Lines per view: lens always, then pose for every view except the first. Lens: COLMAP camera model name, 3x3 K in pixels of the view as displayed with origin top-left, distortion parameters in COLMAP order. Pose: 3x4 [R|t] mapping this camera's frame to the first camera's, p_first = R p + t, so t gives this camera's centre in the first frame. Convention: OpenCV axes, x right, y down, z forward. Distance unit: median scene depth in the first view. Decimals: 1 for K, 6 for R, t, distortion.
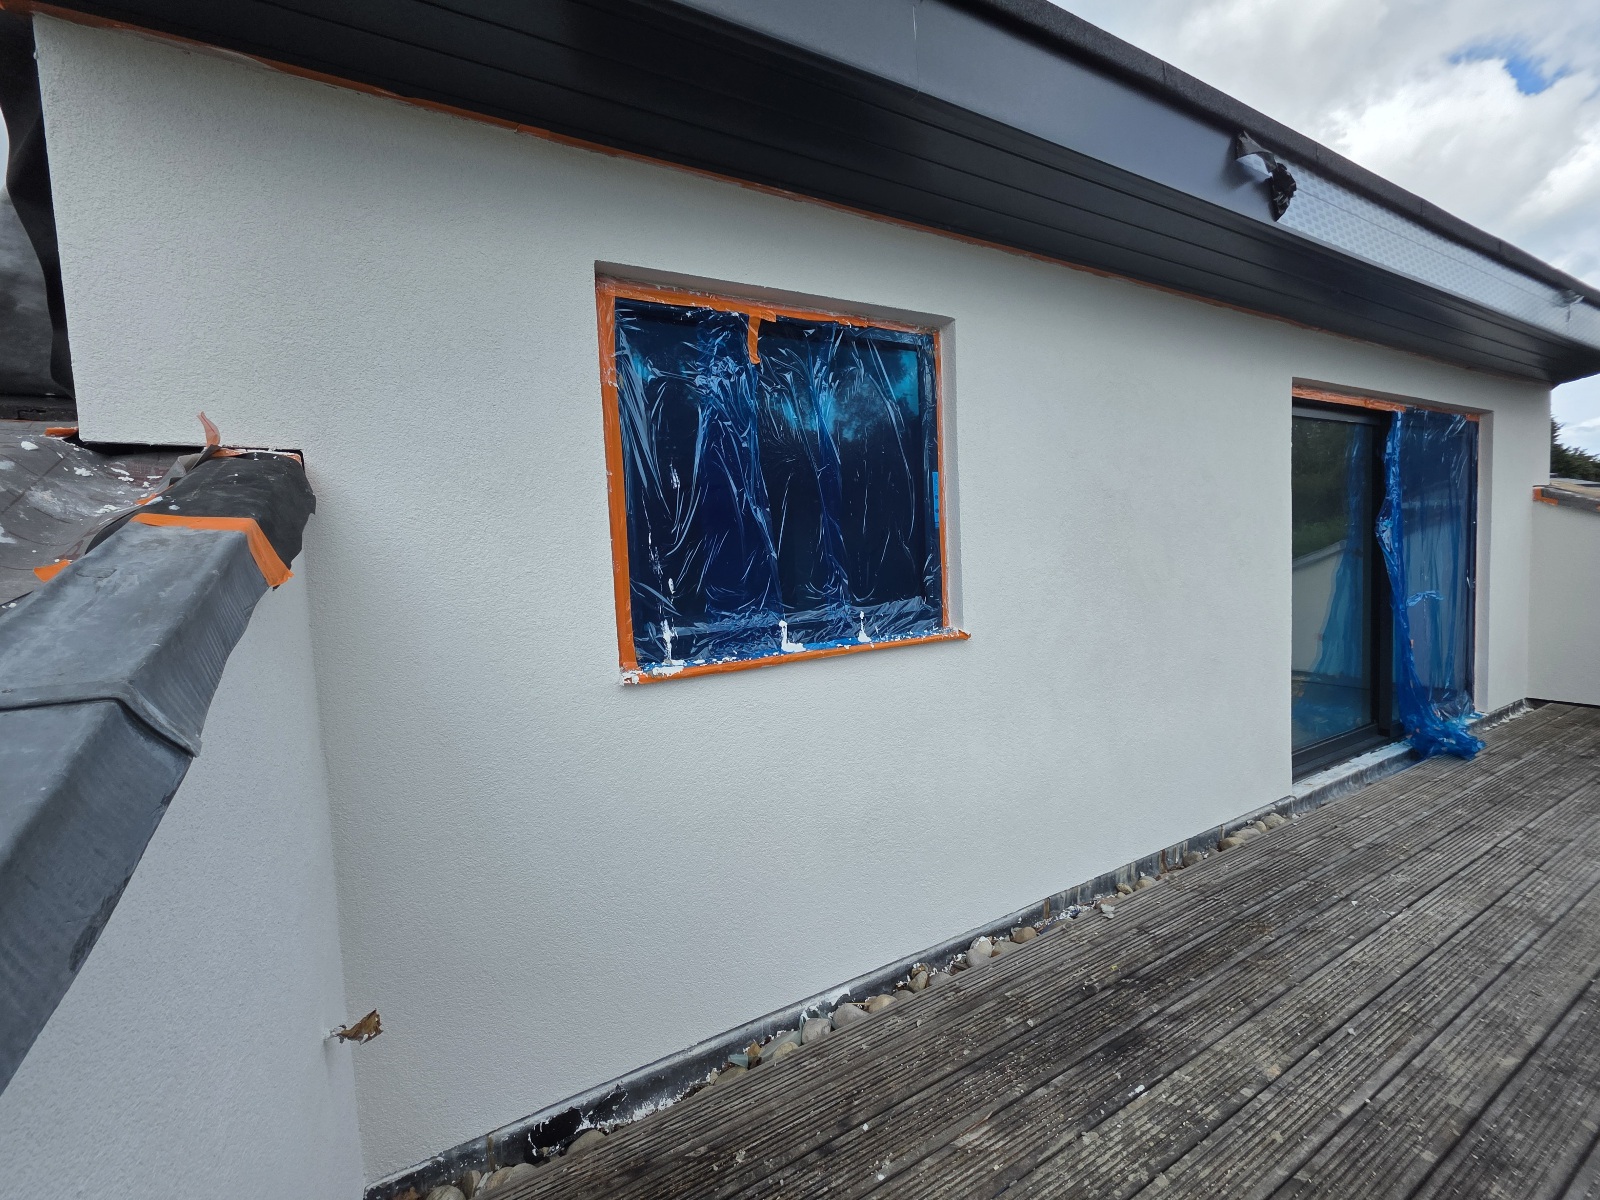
lens RADIAL K [[644.7, 0, 797.2], [0, 644.7, 596.1], [0, 0, 1]] dist [-0.000156, 0.000144]
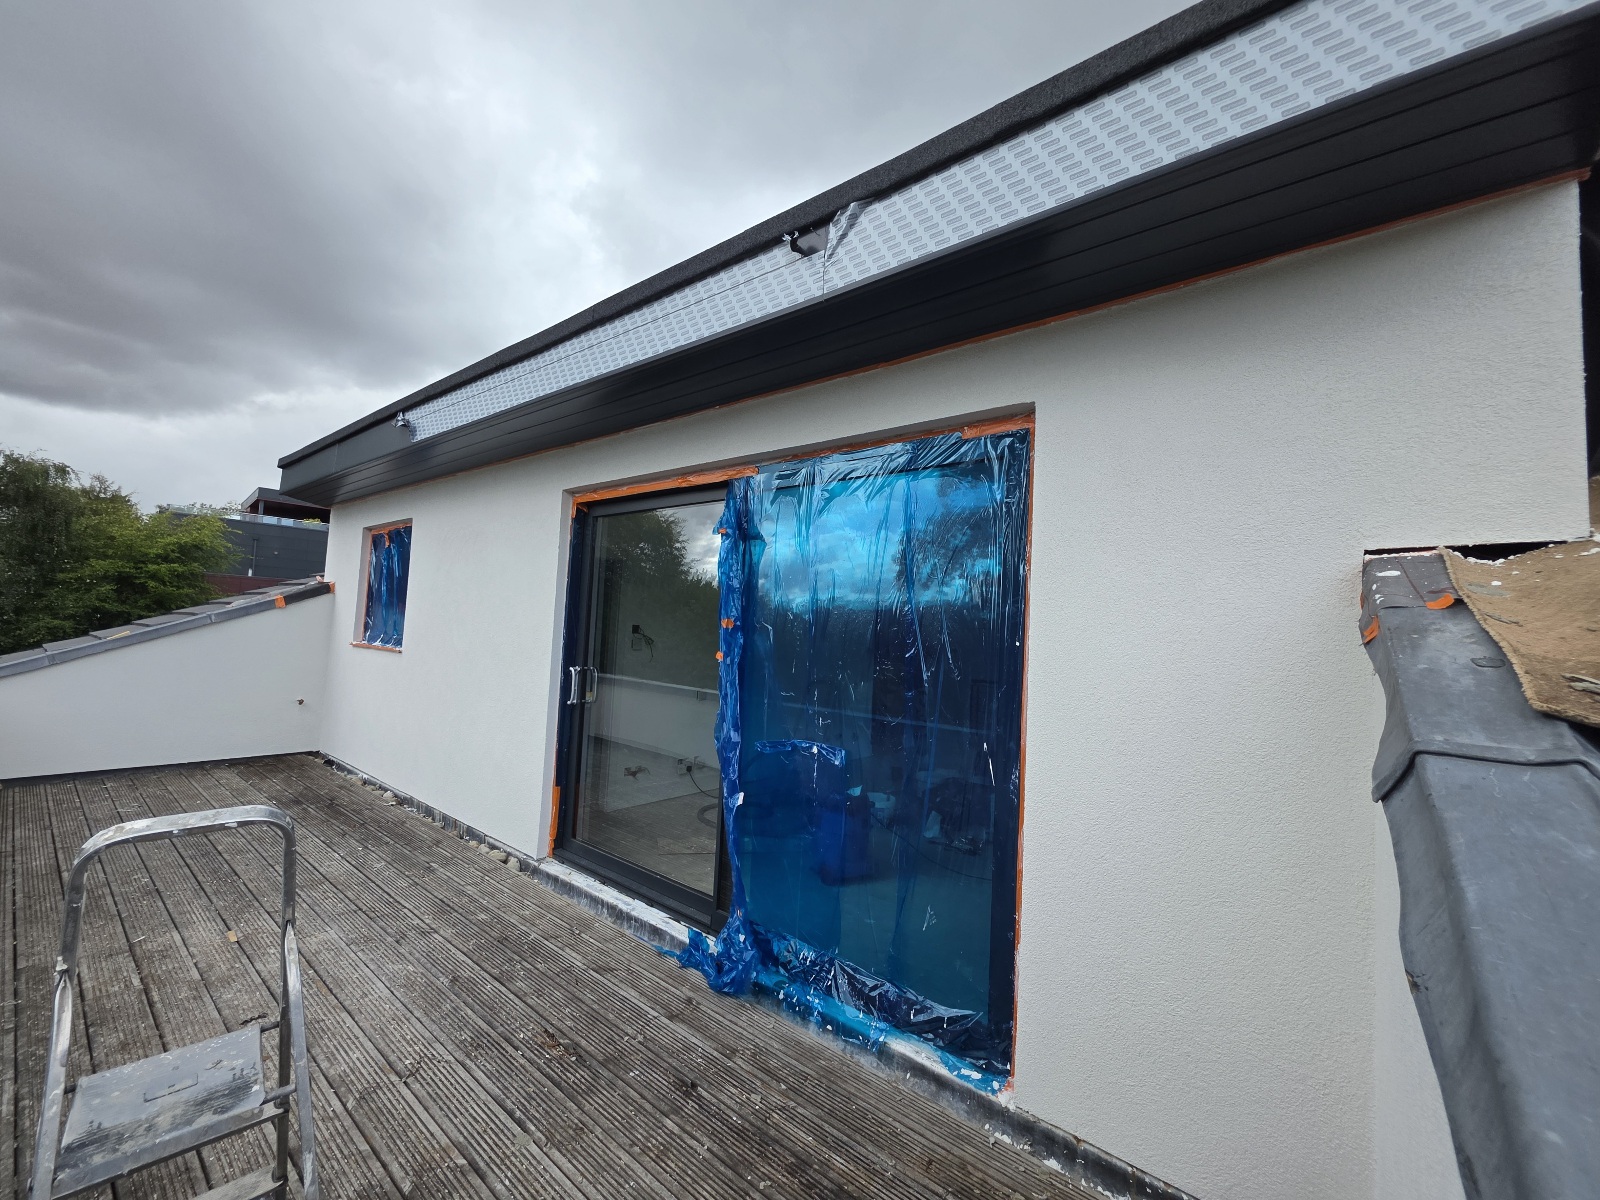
lens RADIAL K [[644.7, 0, 797.4], [0, 644.7, 598.9], [0, 0, 1]] dist [-0.000156, 0.000144]
pose [[0.378176, 0.018816, -0.925542, 2.196919], [-0.127970, 0.991257, -0.032136, -0.173655], [0.916846, 0.130595, 0.377278, 1.057627]]
